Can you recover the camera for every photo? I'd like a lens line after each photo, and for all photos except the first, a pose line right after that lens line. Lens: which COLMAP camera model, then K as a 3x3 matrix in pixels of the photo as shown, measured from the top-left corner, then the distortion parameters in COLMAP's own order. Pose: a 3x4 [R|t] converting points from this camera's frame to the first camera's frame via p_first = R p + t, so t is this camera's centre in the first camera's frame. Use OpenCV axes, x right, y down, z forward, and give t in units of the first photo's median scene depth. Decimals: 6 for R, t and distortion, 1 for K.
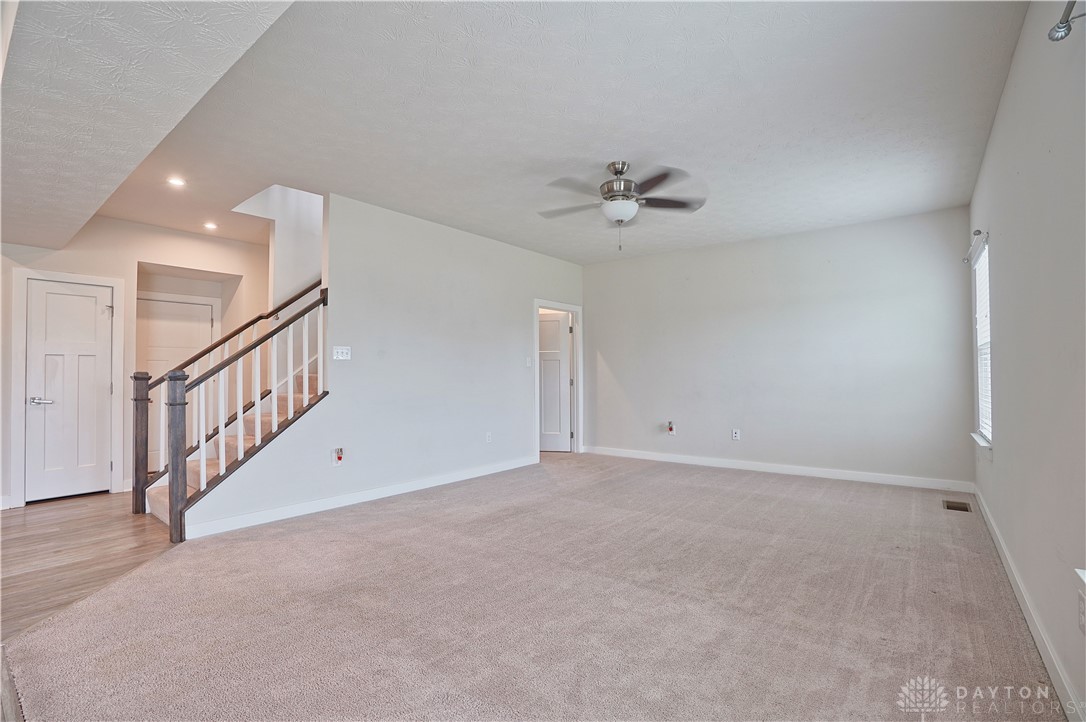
lens RADIAL K [[497.0, 0, 537.4], [0, 497.0, 364.2], [0, 0, 1]] dist [-0.054626, 0.002509]
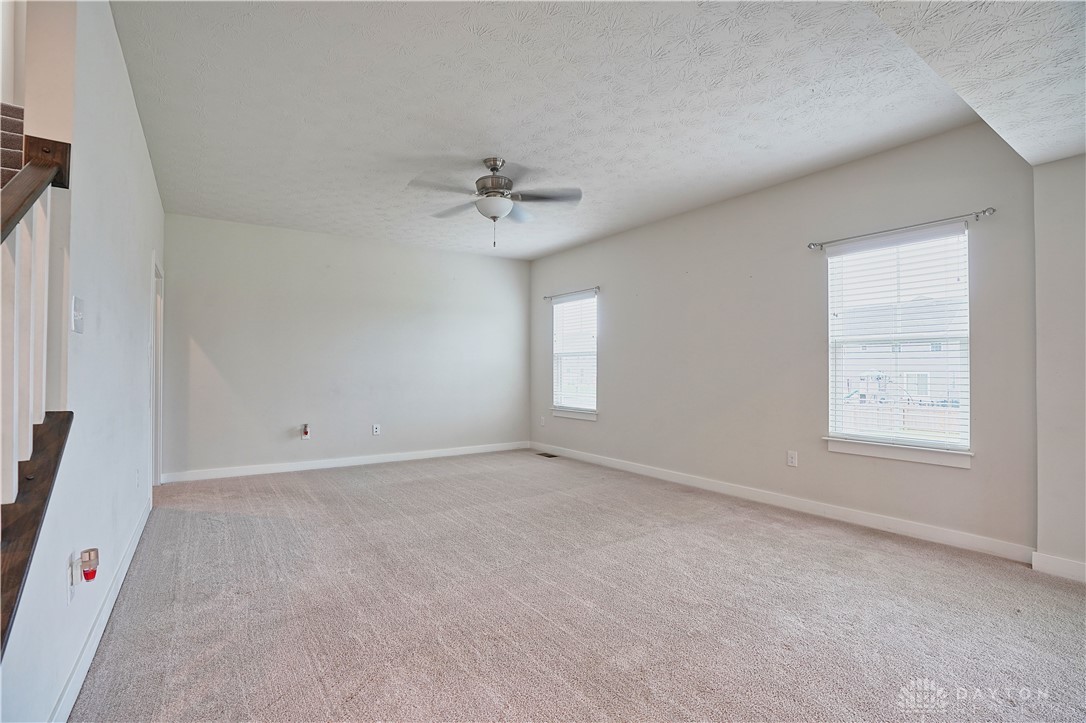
lens RADIAL K [[497.0, 0, 536.8], [0, 497.0, 363.5], [0, 0, 1]] dist [-0.054626, 0.002509]
pose [[0.296790, 0.015972, 0.954809, -0.688769], [-0.020106, 0.999743, -0.010474, 0.014858], [-0.954731, -0.016089, 0.297035, 0.553772]]
